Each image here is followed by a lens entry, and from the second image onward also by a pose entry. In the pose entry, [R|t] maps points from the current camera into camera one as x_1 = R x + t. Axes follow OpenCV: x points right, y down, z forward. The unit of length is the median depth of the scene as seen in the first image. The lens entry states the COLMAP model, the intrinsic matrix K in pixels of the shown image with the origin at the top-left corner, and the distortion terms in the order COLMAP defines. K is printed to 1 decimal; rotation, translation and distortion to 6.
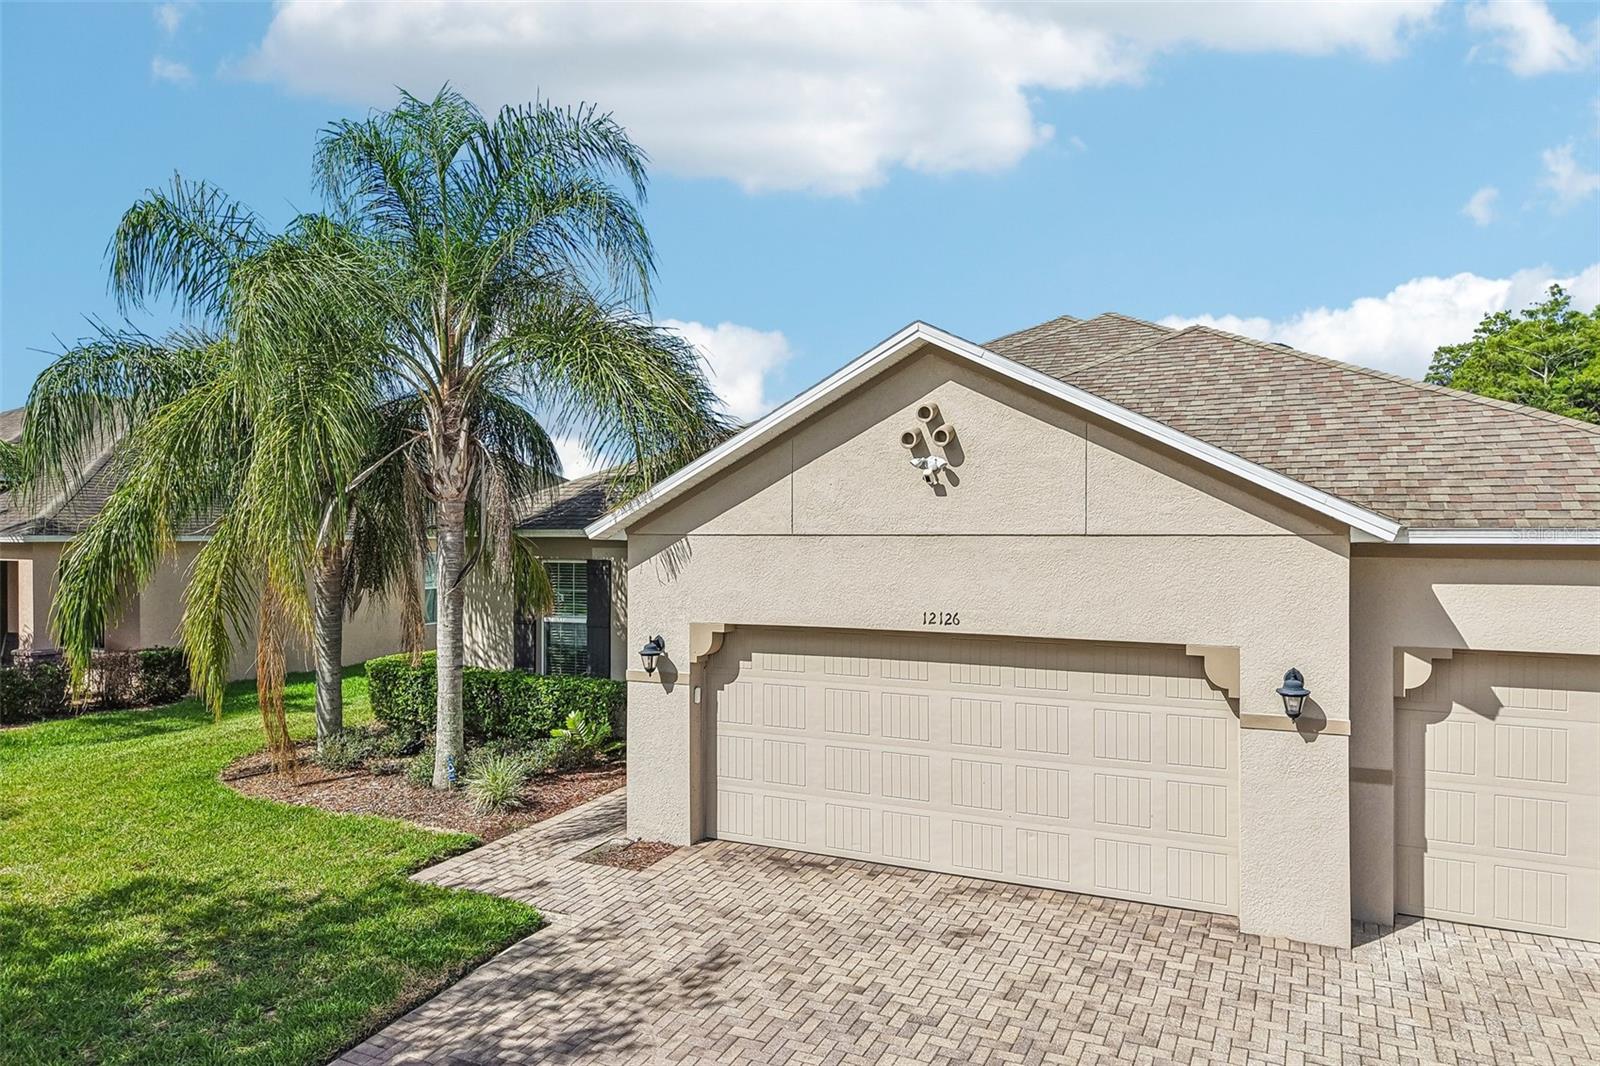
lens RADIAL K [[1068.5, 0, 788.9], [0, 1068.5, 533.6], [0, 0, 1]] dist [0.022219, -0.021180]
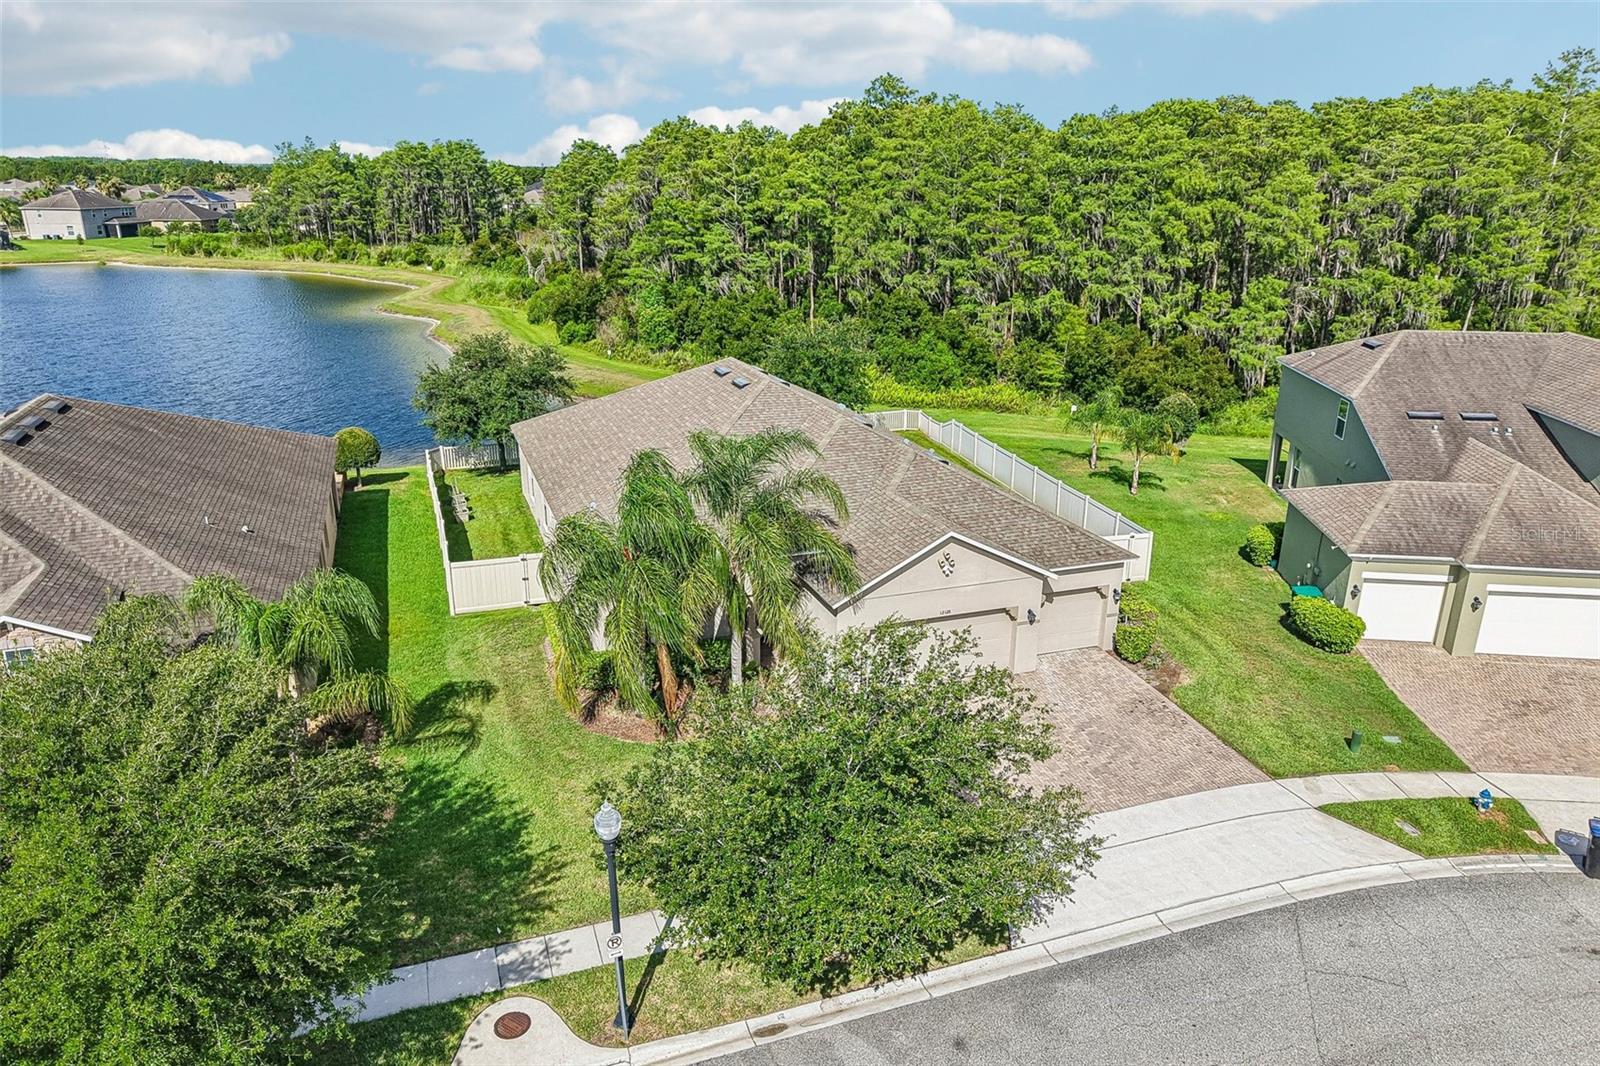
lens RADIAL K [[1068.5, 0, 792.4], [0, 1068.5, 523.7], [0, 0, 1]] dist [0.022219, -0.021180]
pose [[0.689426, -0.218621, 0.690577, -2.282242], [-0.006651, 0.951416, 0.307837, -1.132100], [-0.724326, -0.216824, 0.654476, -0.707460]]
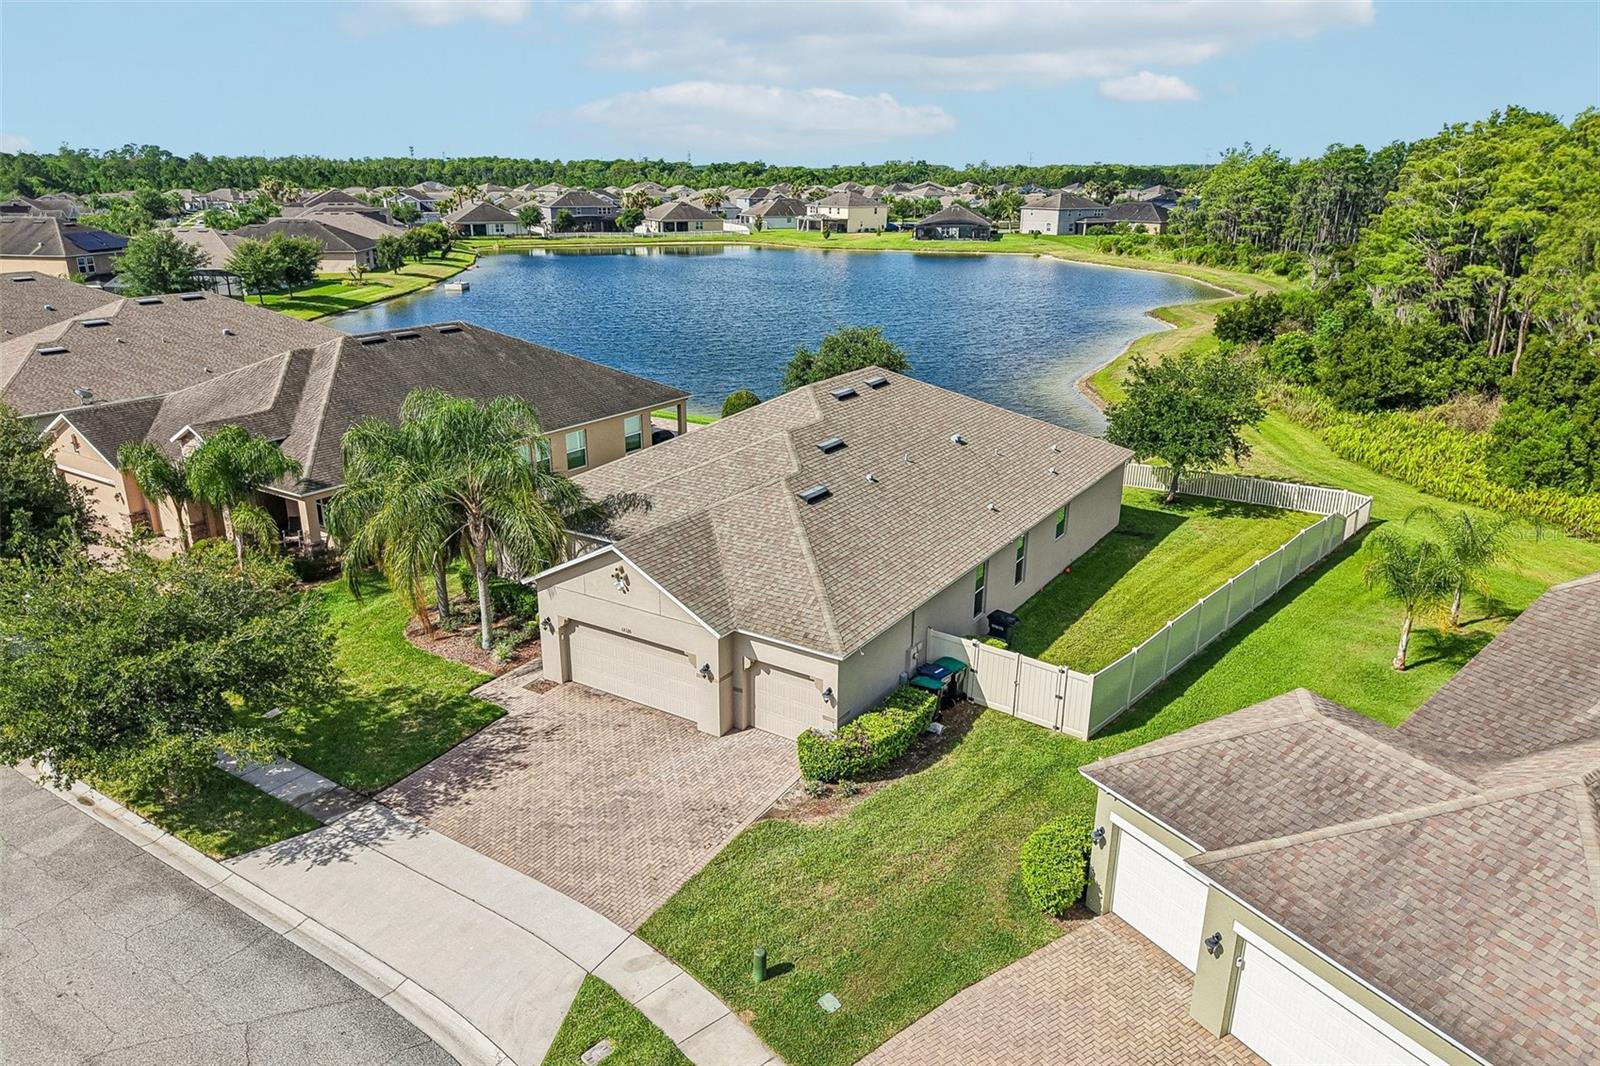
lens RADIAL K [[1068.5, 0, 798.0], [0, 1068.5, 531.7], [0, 0, 1]] dist [0.022219, -0.021180]
pose [[0.994168, 0.042541, -0.099099, 0.905119], [-0.009008, 0.948455, 0.316783, -1.144186], [0.107468, -0.314043, 0.943307, -1.736547]]
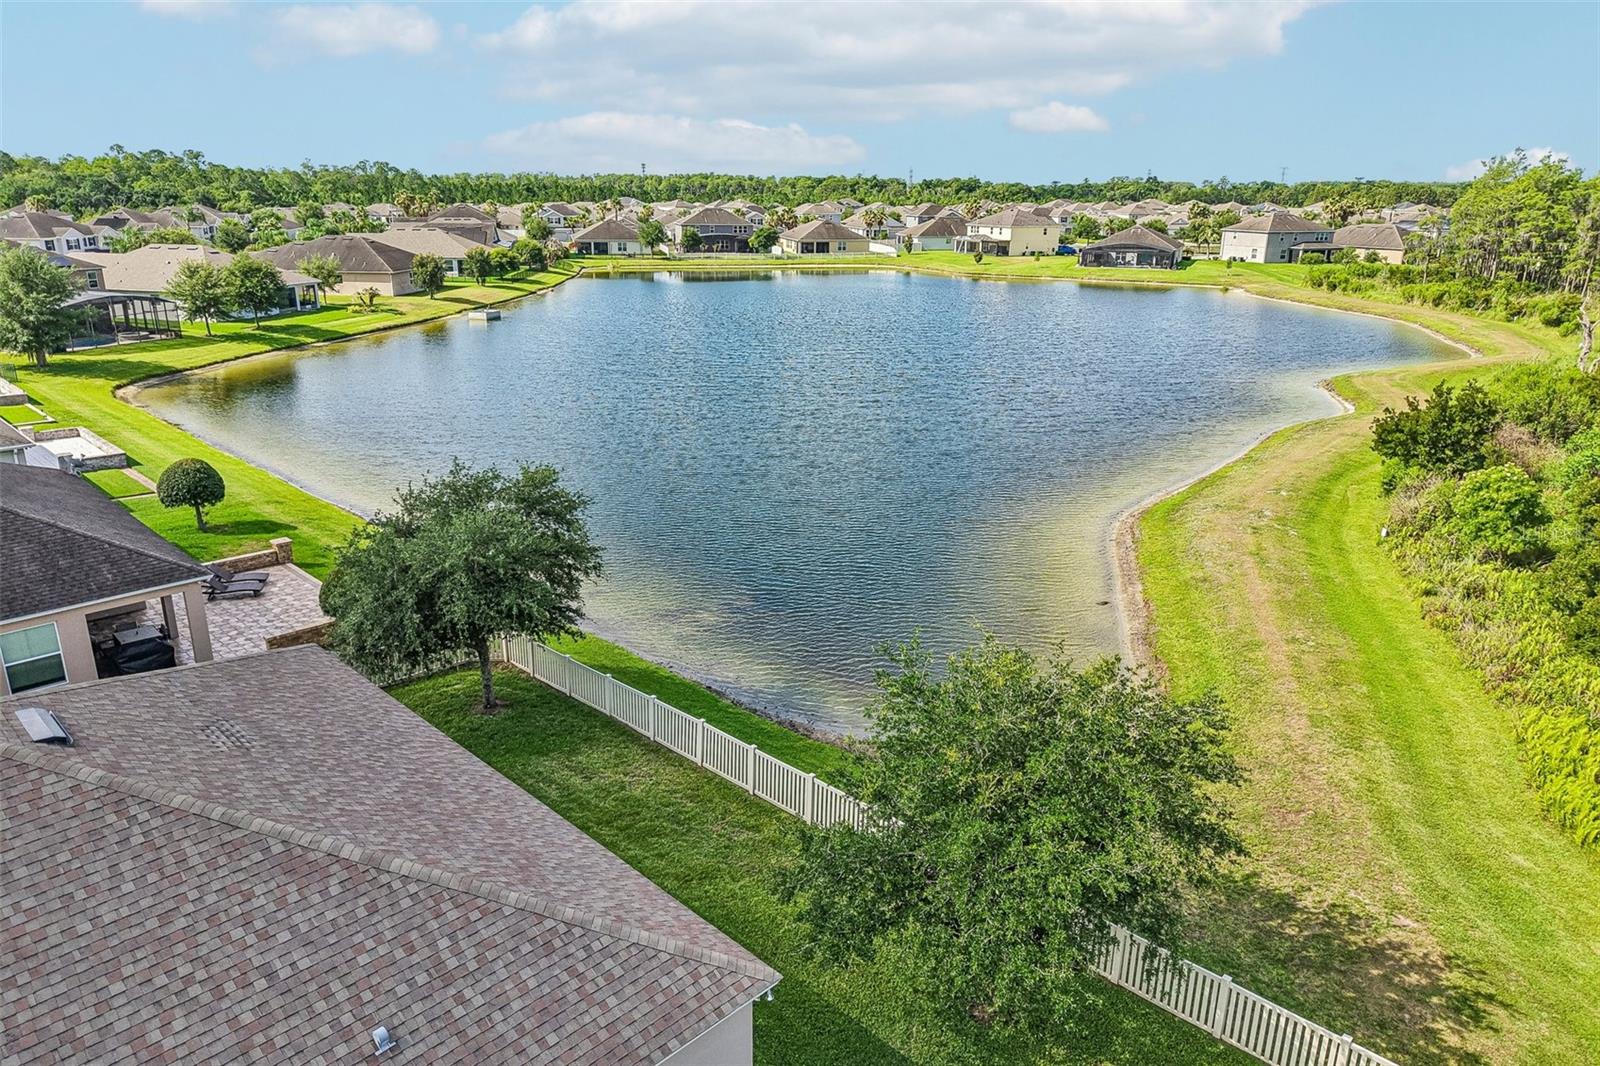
lens RADIAL K [[1068.5, 0, 797.3], [0, 1068.5, 538.4], [0, 0, 1]] dist [0.022219, -0.021180]
pose [[0.949442, 0.108249, -0.294689, 2.308379], [-0.012025, 0.950524, 0.310418, -1.112958], [0.313711, -0.291180, 0.903769, 1.698074]]
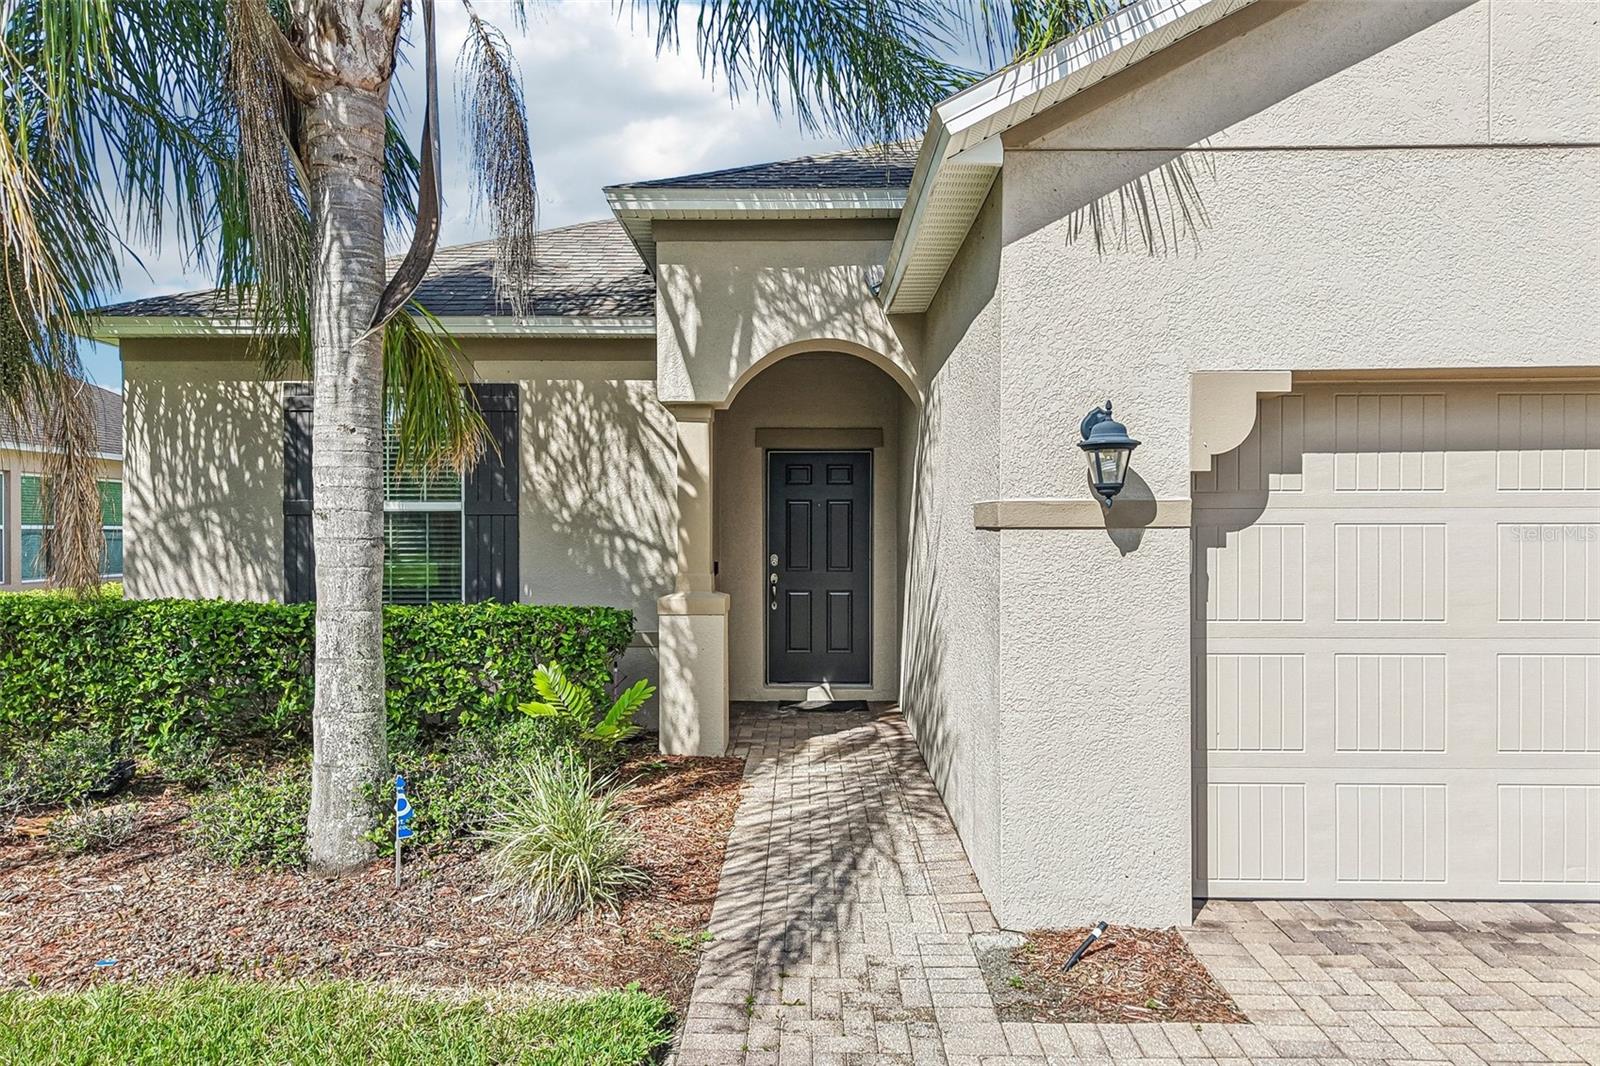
lens RADIAL K [[1068.5, 0, 791.3], [0, 1068.5, 540.8], [0, 0, 1]] dist [0.022219, -0.021180]
pose [[0.903188, -0.001613, 0.429242, -0.433804], [0.000482, 0.999996, 0.002743, 0.157738], [-0.429245, -0.002270, 0.903185, 0.757614]]
